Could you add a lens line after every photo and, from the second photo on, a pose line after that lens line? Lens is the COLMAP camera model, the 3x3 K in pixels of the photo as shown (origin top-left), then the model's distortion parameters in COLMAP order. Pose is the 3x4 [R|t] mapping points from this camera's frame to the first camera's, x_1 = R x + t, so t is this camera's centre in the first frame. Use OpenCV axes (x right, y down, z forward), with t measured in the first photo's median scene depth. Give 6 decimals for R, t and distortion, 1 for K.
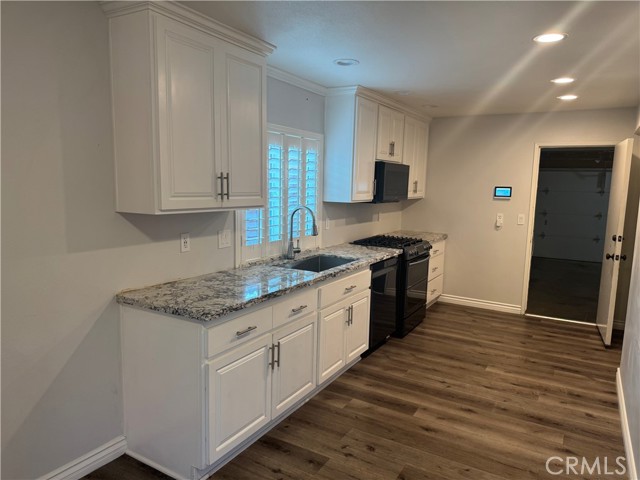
lens RADIAL K [[452.4, 0, 320.0], [0, 452.4, 240.0], [0, 0, 1]] dist [0.096358, 0.000000]
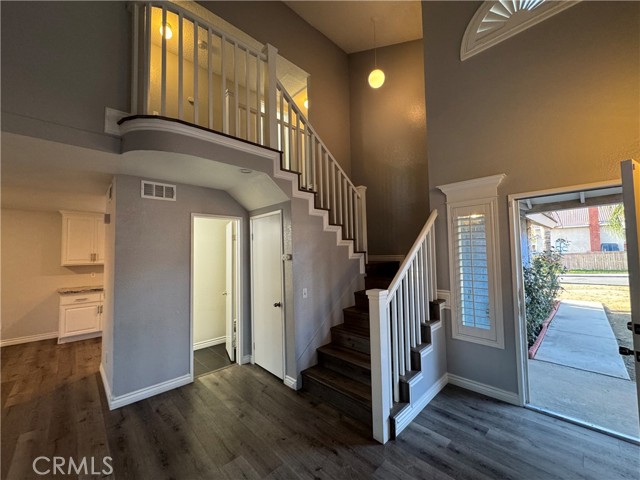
lens RADIAL K [[253.7, 0, 320.0], [0, 253.7, 240.0], [0, 0, 1]] dist [0.001950, -0.000008]
pose [[0.962002, -0.050402, -0.268350, 1.547776], [0.002767, 0.984564, -0.175003, 0.073632], [0.273028, 0.167611, 0.947292, -0.284705]]
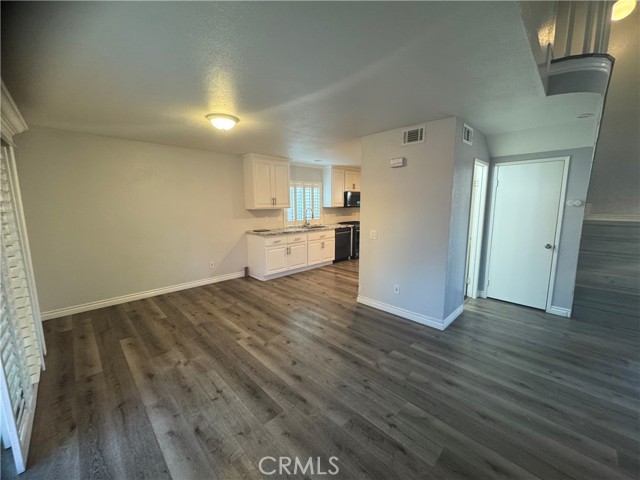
lens RADIAL K [[253.7, 0, 320.0], [0, 253.7, 240.0], [0, 0, 1]] dist [0.001950, -0.000008]
pose [[0.967035, 0.016222, -0.254125, 0.502362], [-0.010411, 0.999653, 0.024193, 0.100767], [0.254429, -0.020750, 0.966869, -0.636546]]
